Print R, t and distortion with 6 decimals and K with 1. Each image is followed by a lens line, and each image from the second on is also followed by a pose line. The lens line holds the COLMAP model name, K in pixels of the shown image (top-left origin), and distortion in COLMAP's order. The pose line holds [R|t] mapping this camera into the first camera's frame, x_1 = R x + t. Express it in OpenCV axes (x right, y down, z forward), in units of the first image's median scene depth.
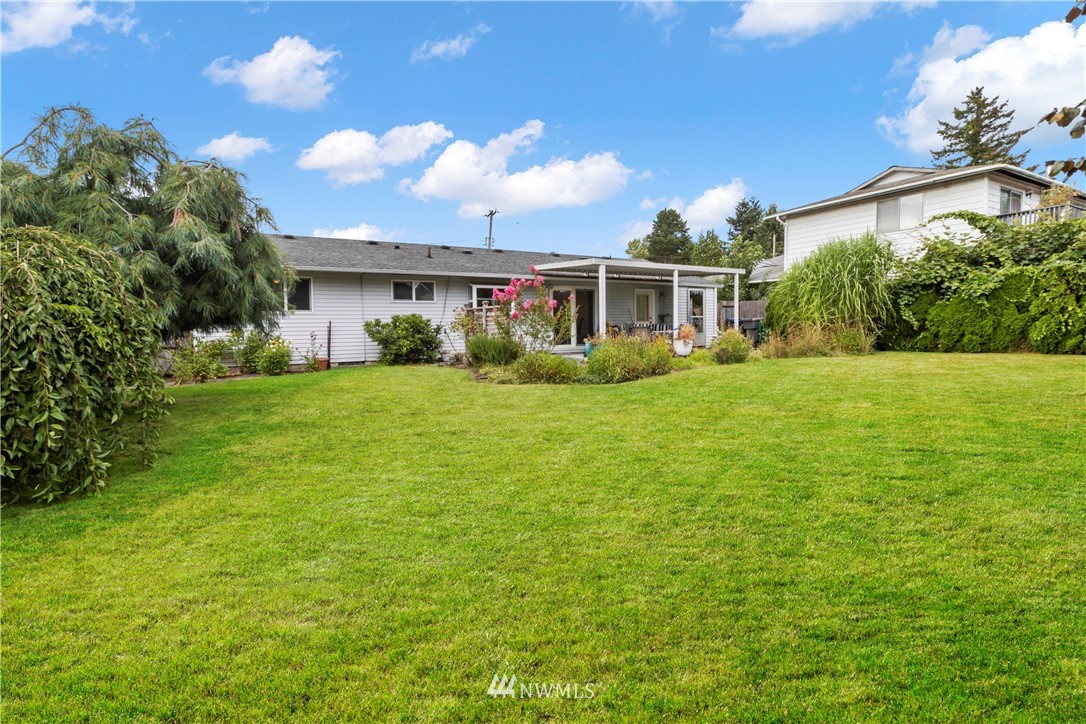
lens RADIAL K [[498.9, 0, 525.5], [0, 498.9, 336.7], [0, 0, 1]] dist [-0.001112, 0.001102]
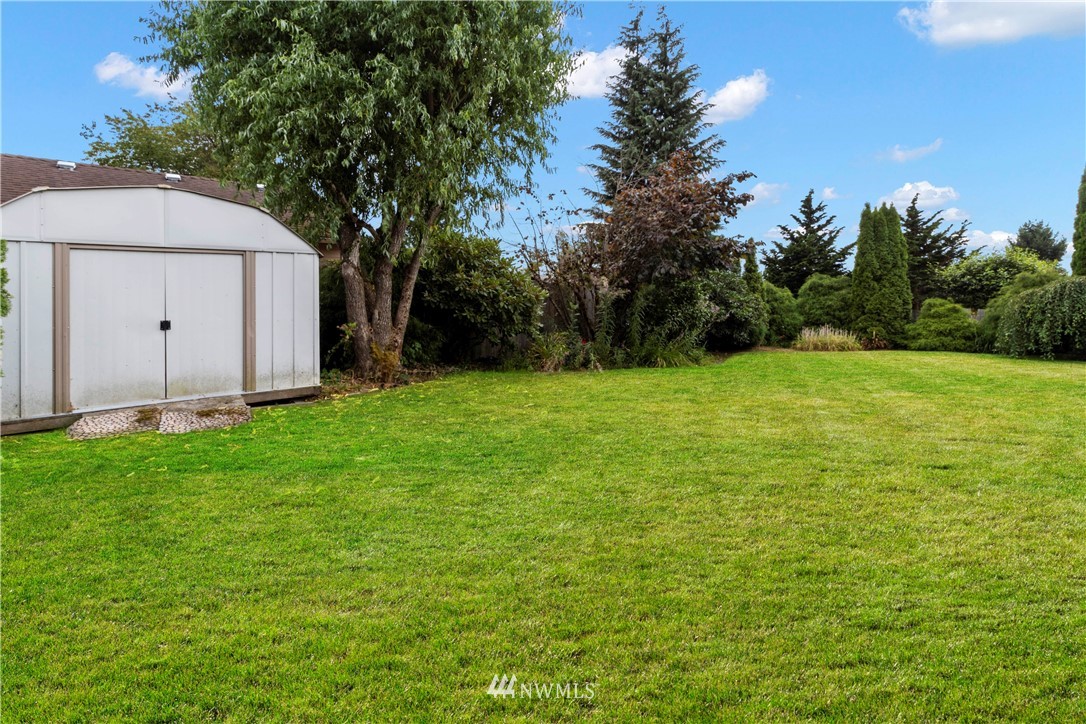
lens RADIAL K [[498.9, 0, 576.3], [0, 498.9, 363.9], [0, 0, 1]] dist [-0.001112, 0.001102]
pose [[1.000000, -0.000707, -0.000109, 0.057810], [0.000706, 0.999999, -0.000850, 0.272253], [0.000110, 0.000850, 1.000000, 0.001284]]
